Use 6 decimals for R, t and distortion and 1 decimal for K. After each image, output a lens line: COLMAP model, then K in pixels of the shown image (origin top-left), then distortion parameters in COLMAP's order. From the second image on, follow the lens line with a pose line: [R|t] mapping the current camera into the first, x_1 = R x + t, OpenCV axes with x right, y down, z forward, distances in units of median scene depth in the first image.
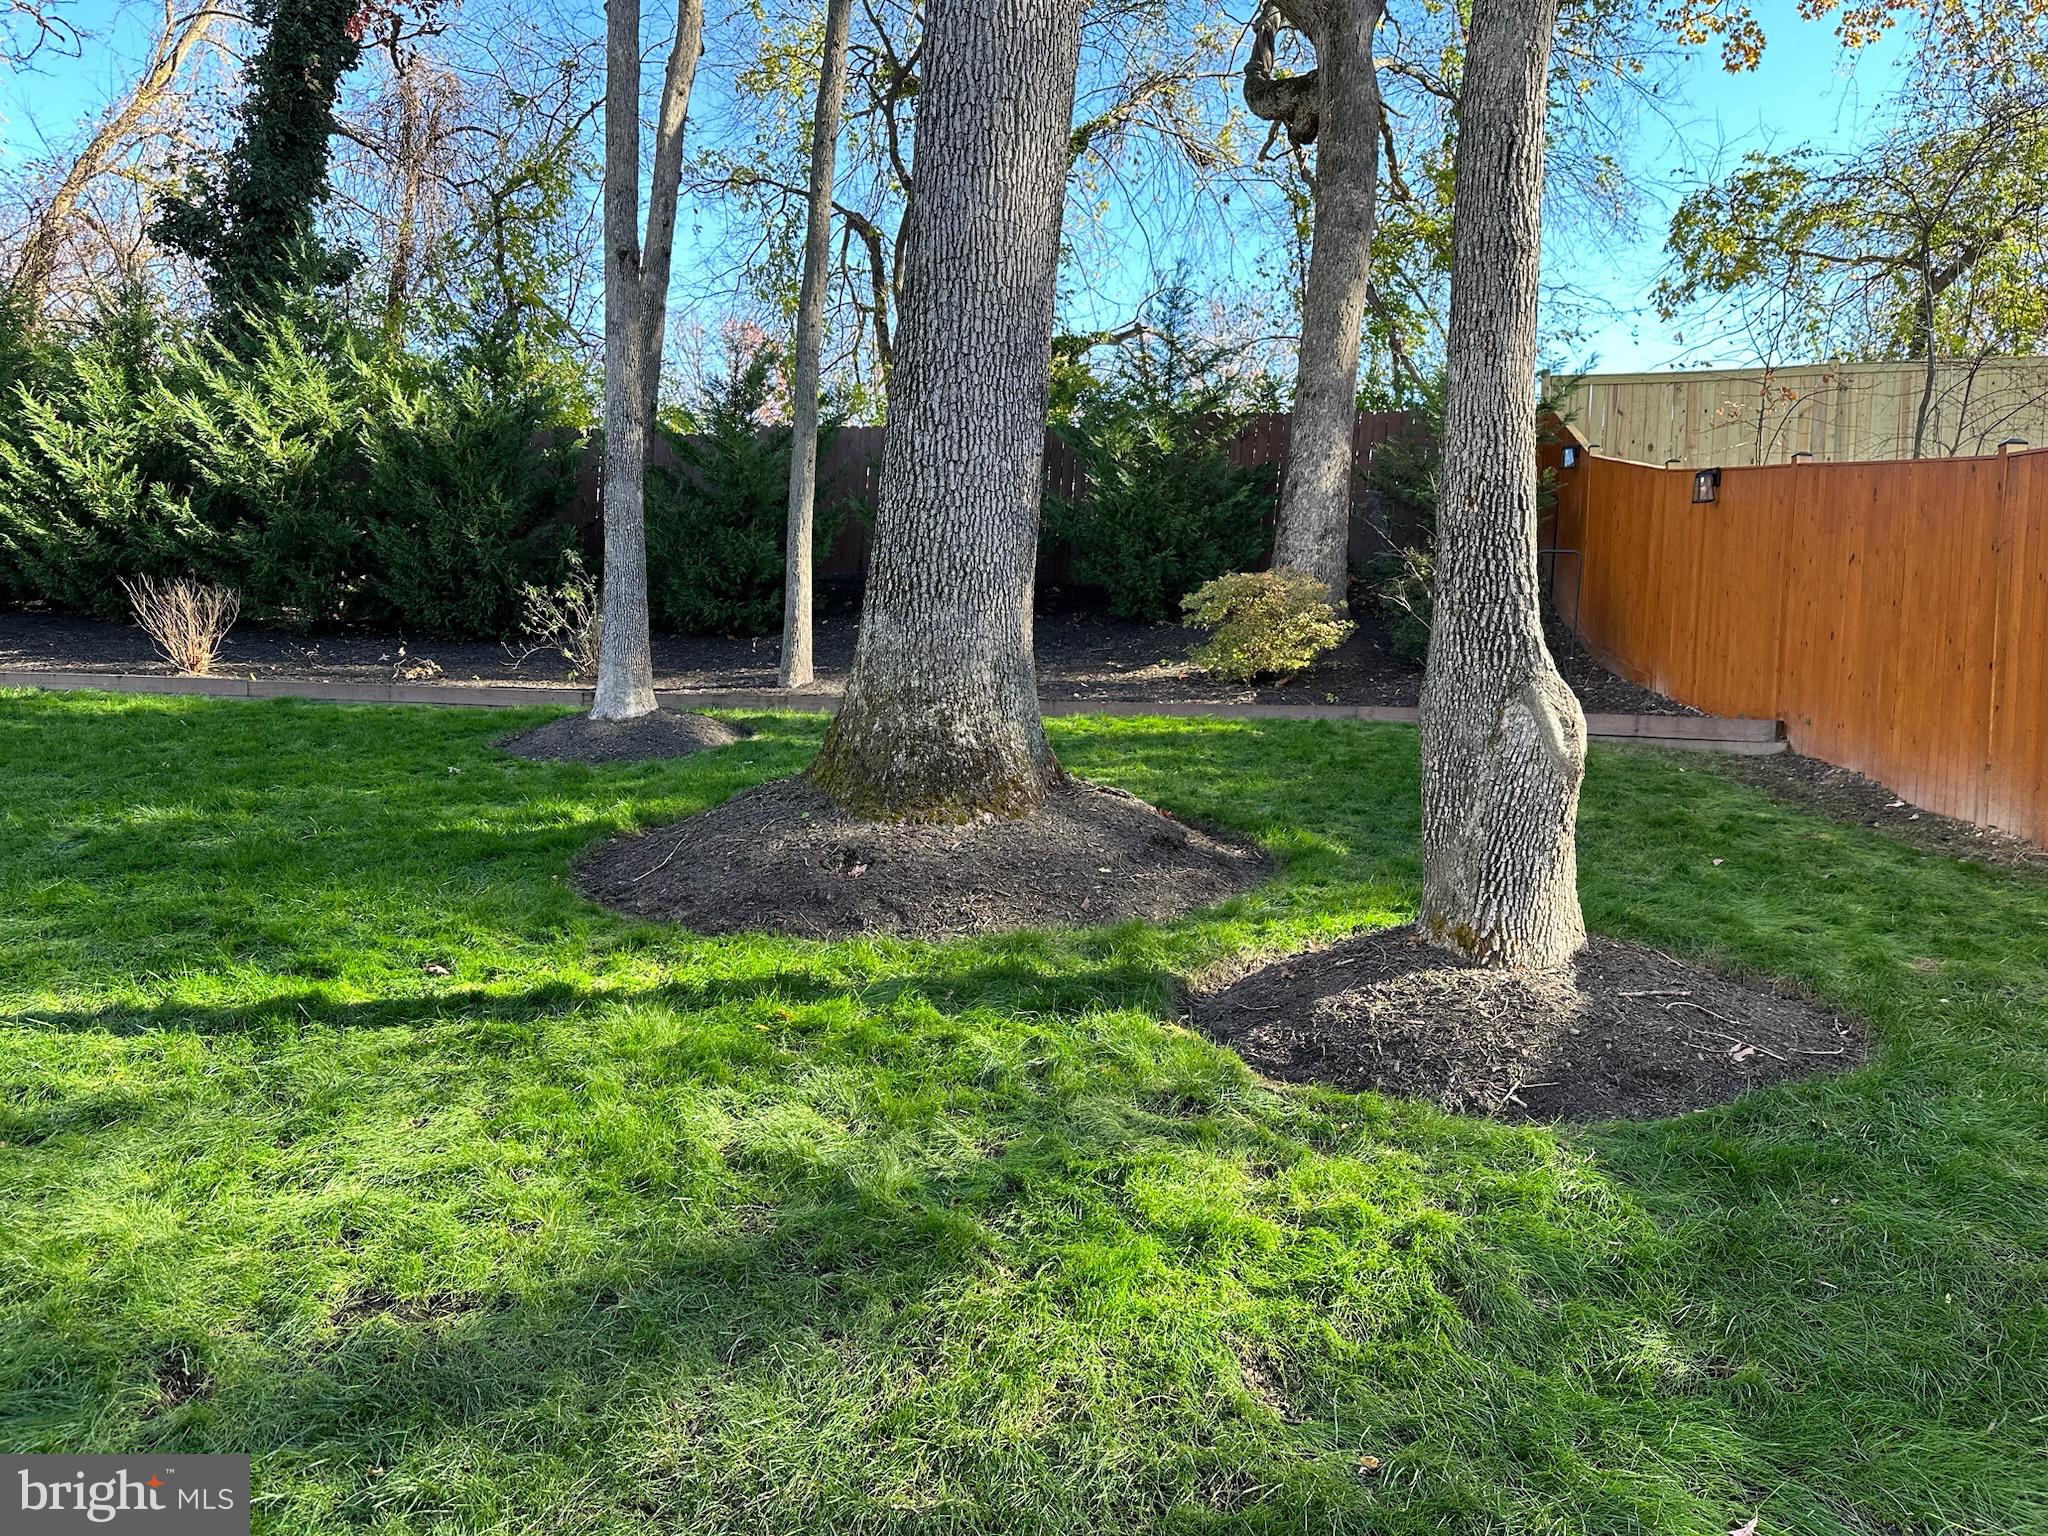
lens RADIAL K [[1427.2, 0, 1008.6], [0, 1427.2, 773.5], [0, 0, 1]] dist [0.078366, -0.087744]
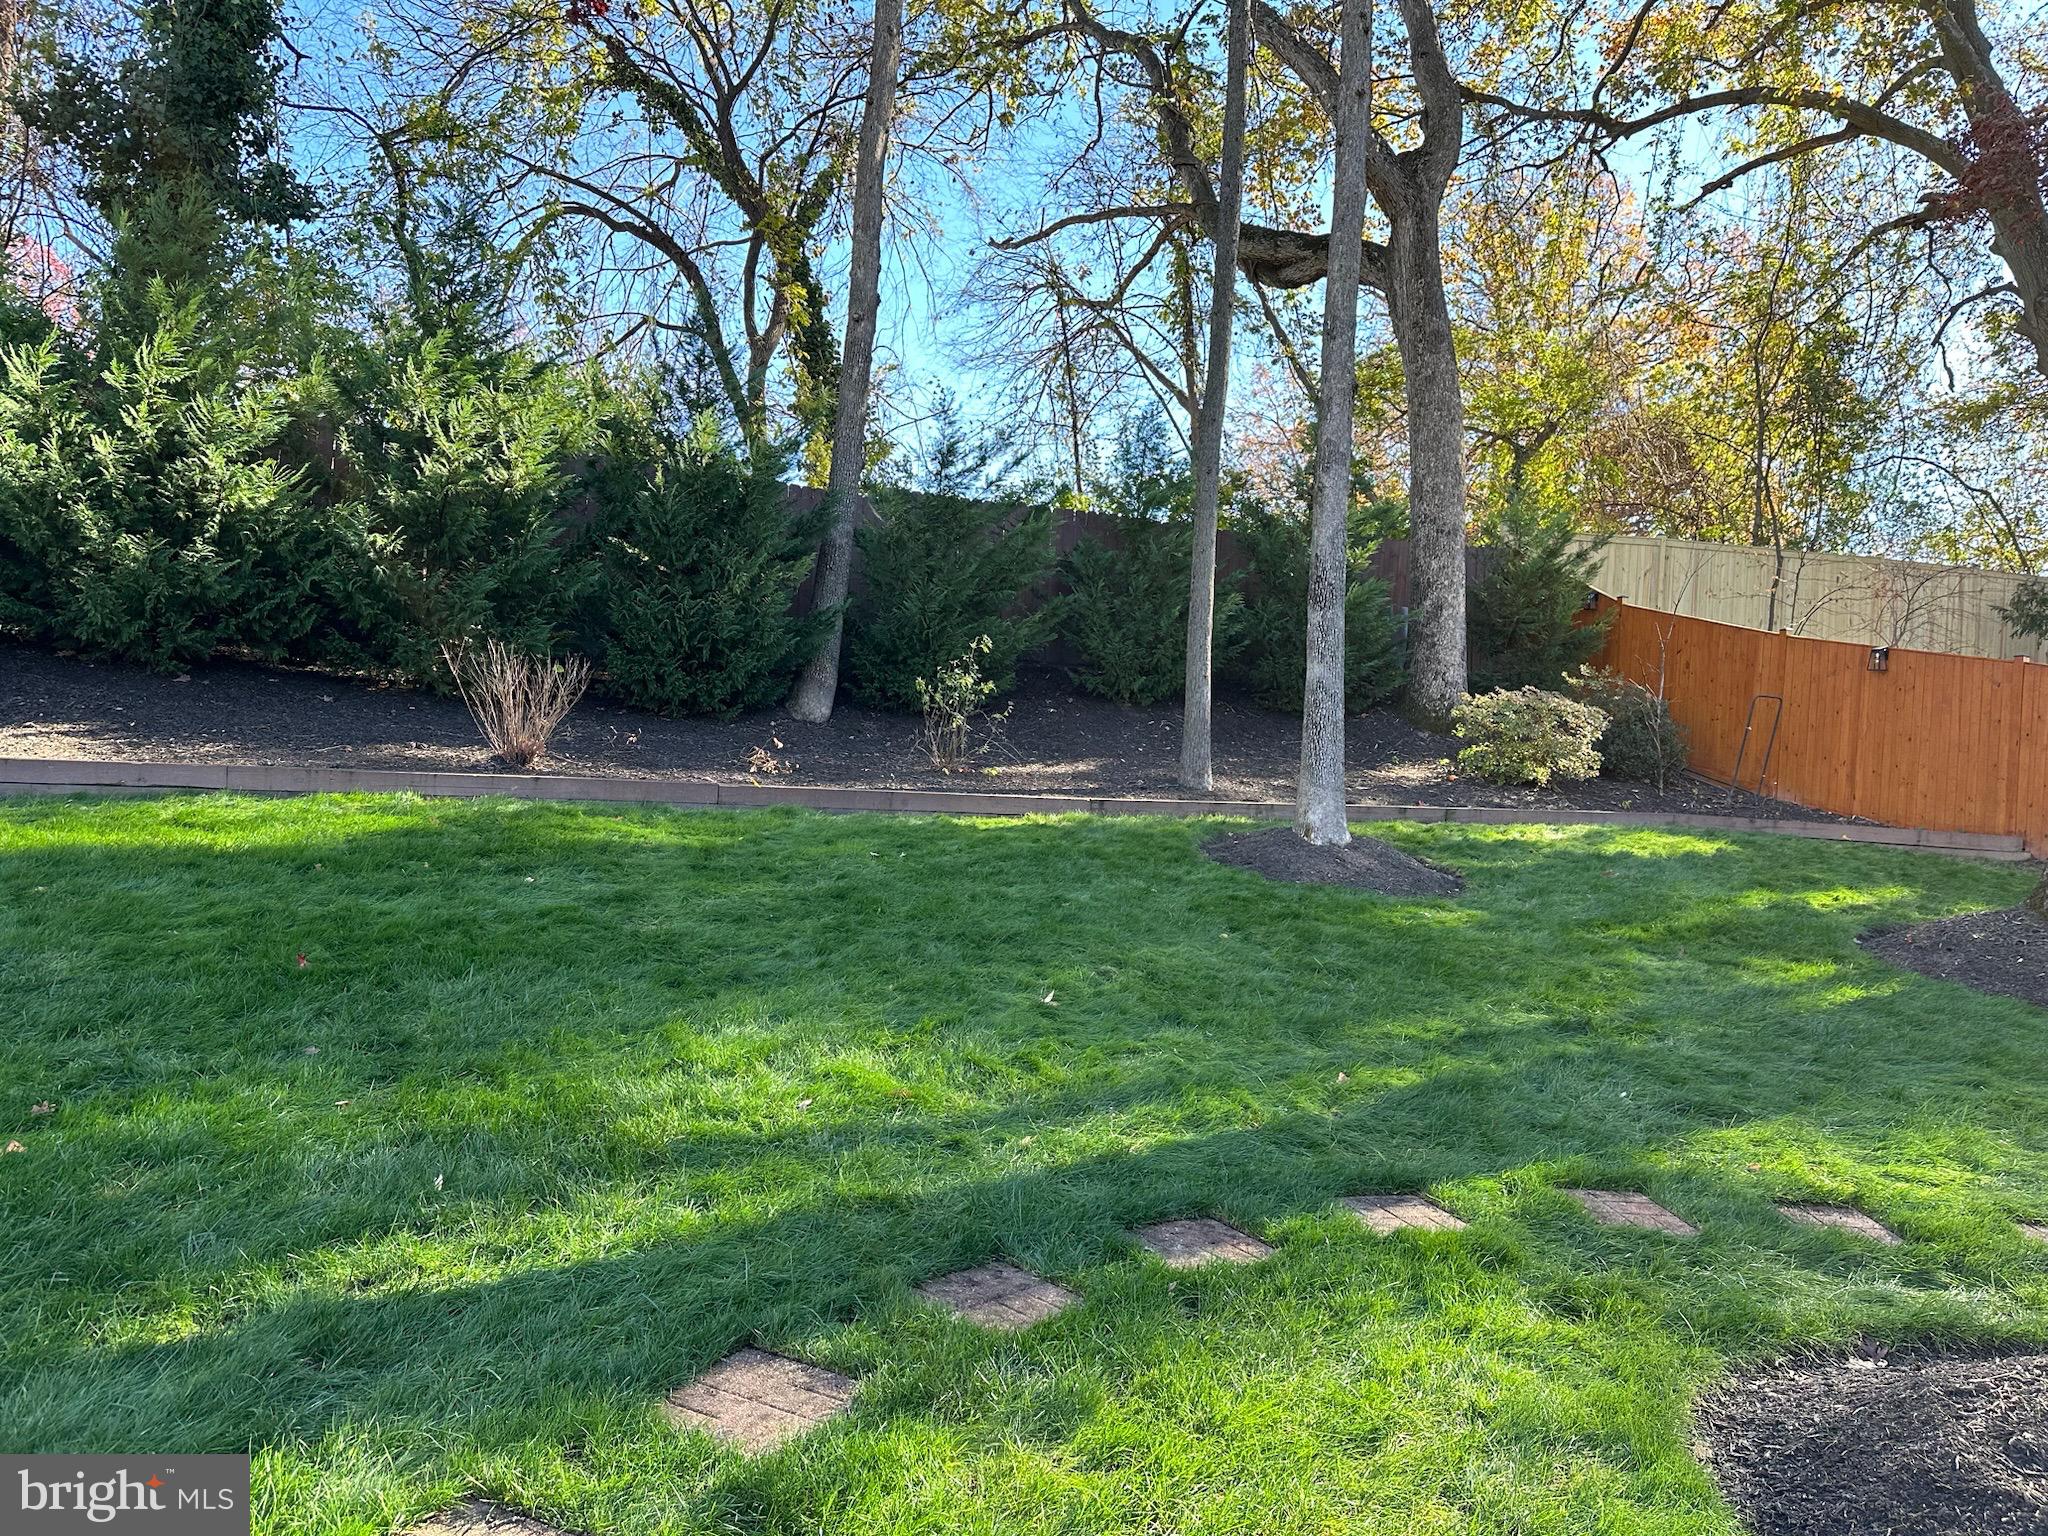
lens RADIAL K [[1427.2, 0, 1015.0], [0, 1427.2, 763.4], [0, 0, 1]] dist [0.078366, -0.087744]
pose [[0.845843, 0.009512, 0.533347, -0.812952], [0.000009, 0.999841, -0.017847, -0.062318], [-0.533432, 0.015101, 0.845708, 0.231799]]
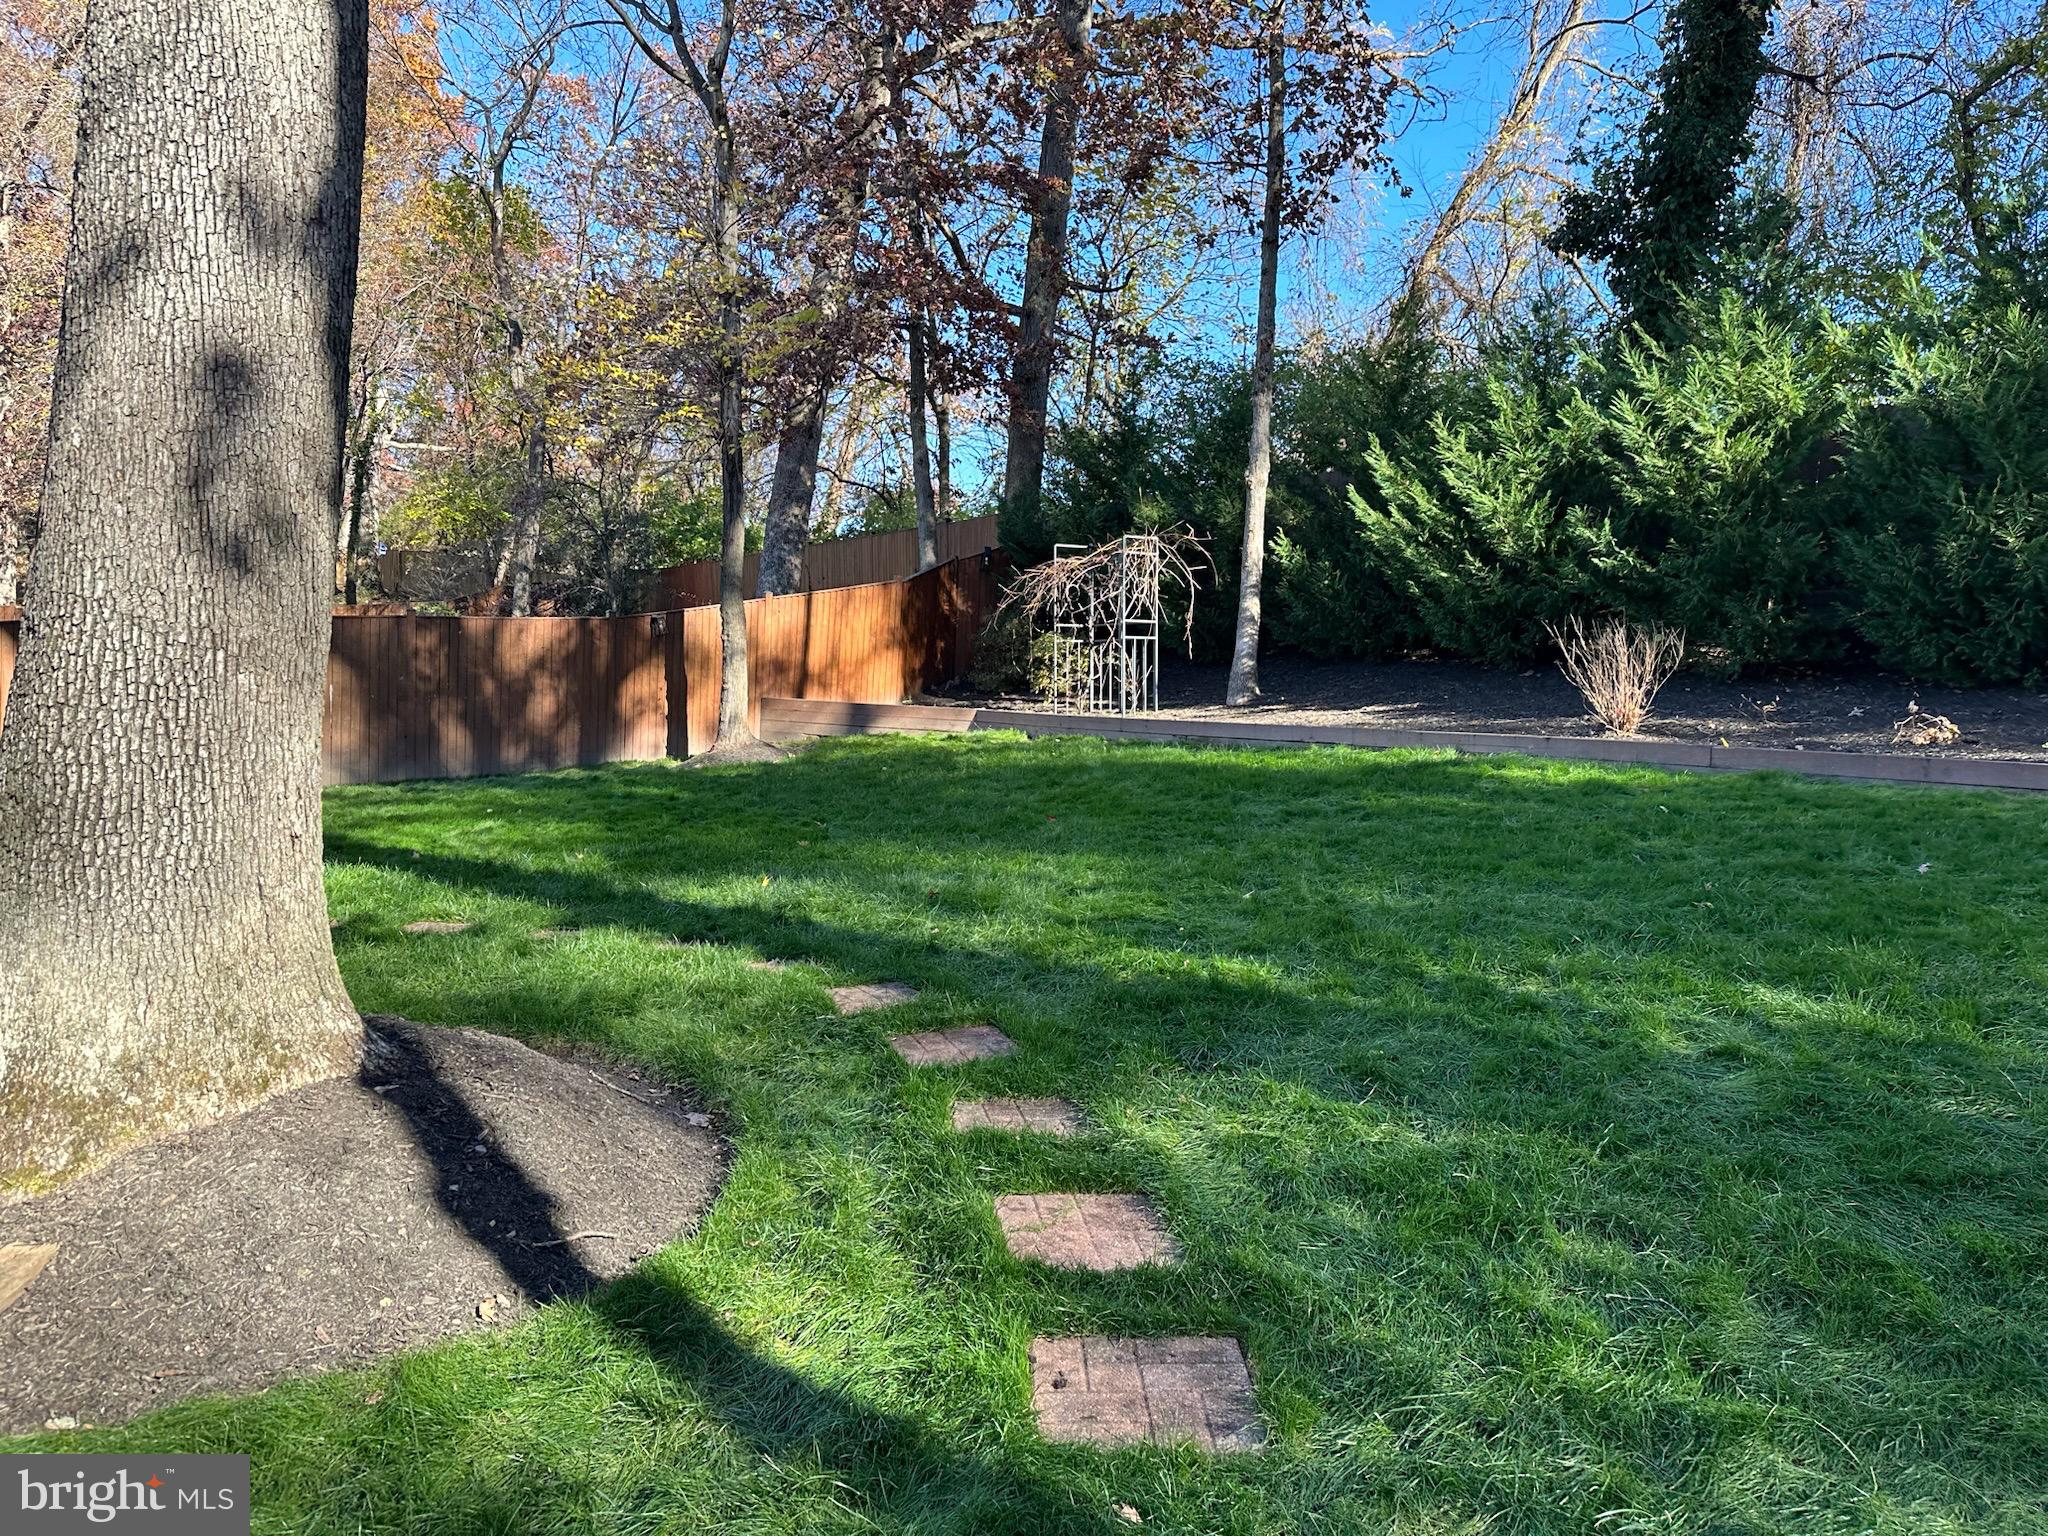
lens RADIAL K [[1427.2, 0, 1008.2], [0, 1427.2, 784.2], [0, 0, 1]] dist [0.078366, -0.087744]
pose [[0.687905, 0.039575, -0.724721, -0.224546], [-0.050816, 0.998688, 0.006301, -0.030124], [0.724019, 0.032493, 0.689014, 0.203483]]
